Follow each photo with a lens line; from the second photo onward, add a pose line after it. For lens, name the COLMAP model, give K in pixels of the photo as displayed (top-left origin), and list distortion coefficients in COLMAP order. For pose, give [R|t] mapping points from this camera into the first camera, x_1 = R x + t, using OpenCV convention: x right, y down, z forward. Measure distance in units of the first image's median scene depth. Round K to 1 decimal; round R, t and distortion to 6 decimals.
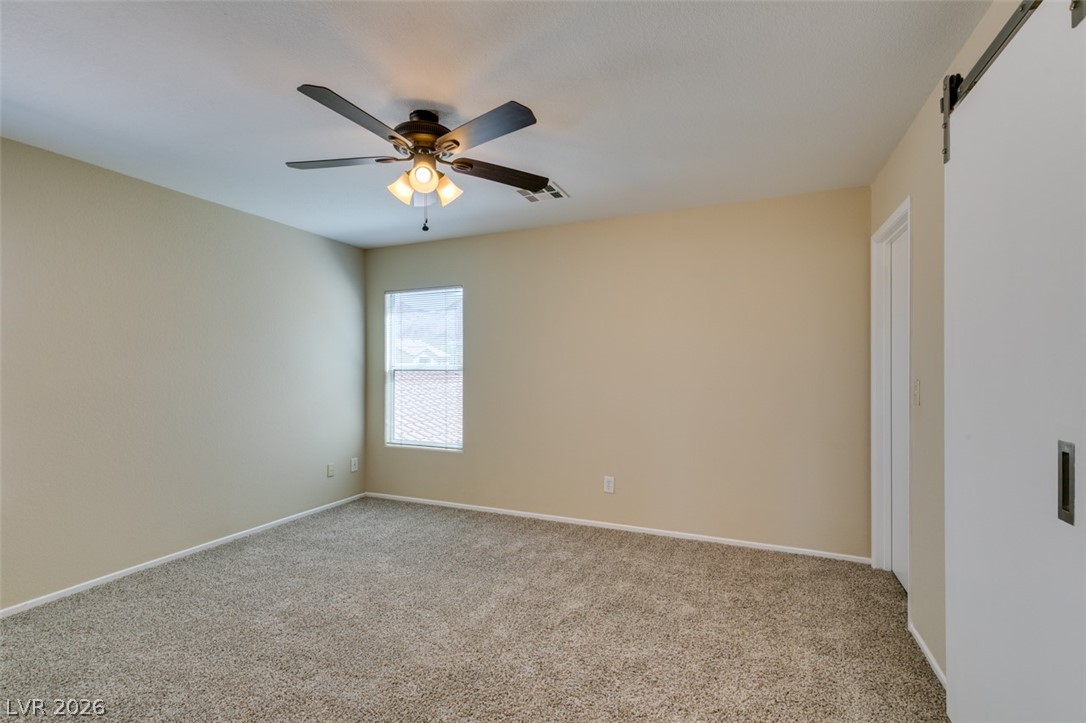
lens RADIAL K [[492.4, 0, 543.3], [0, 492.4, 367.2], [0, 0, 1]] dist [-0.001674, 0.000257]
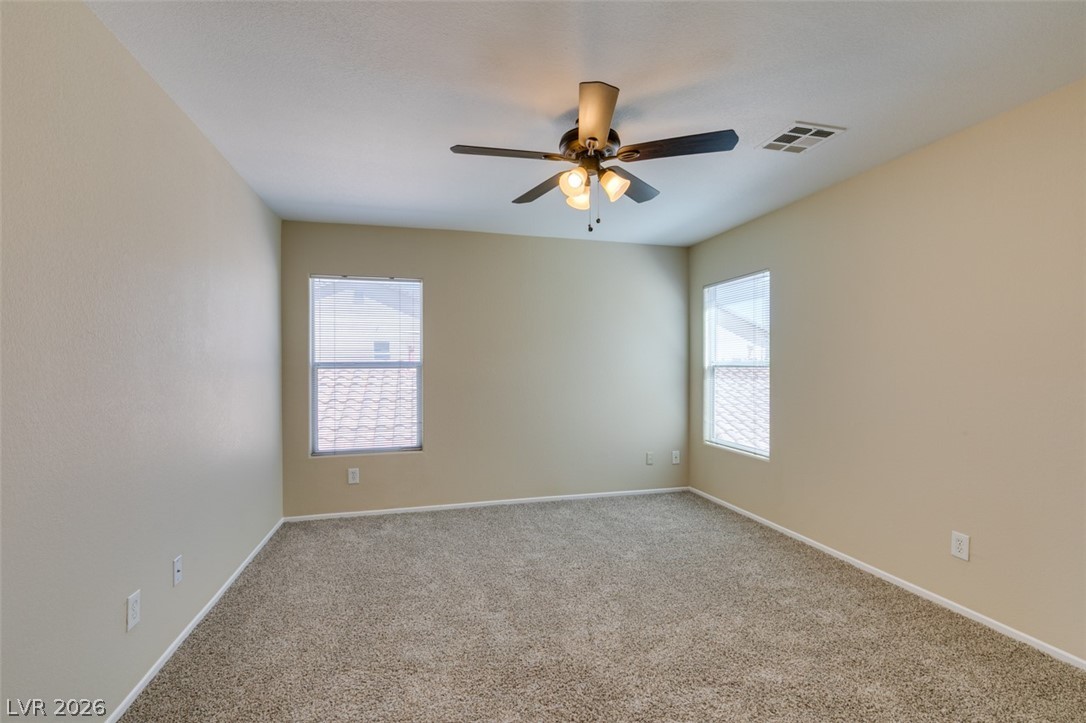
lens RADIAL K [[492.4, 0, 547.6], [0, 492.4, 360.3], [0, 0, 1]] dist [-0.001674, 0.000257]
pose [[0.609087, -0.005376, -0.793085, 0.310164], [0.000902, 0.999981, -0.006086, 0.000402], [0.793103, 0.002992, 0.609080, 0.177589]]
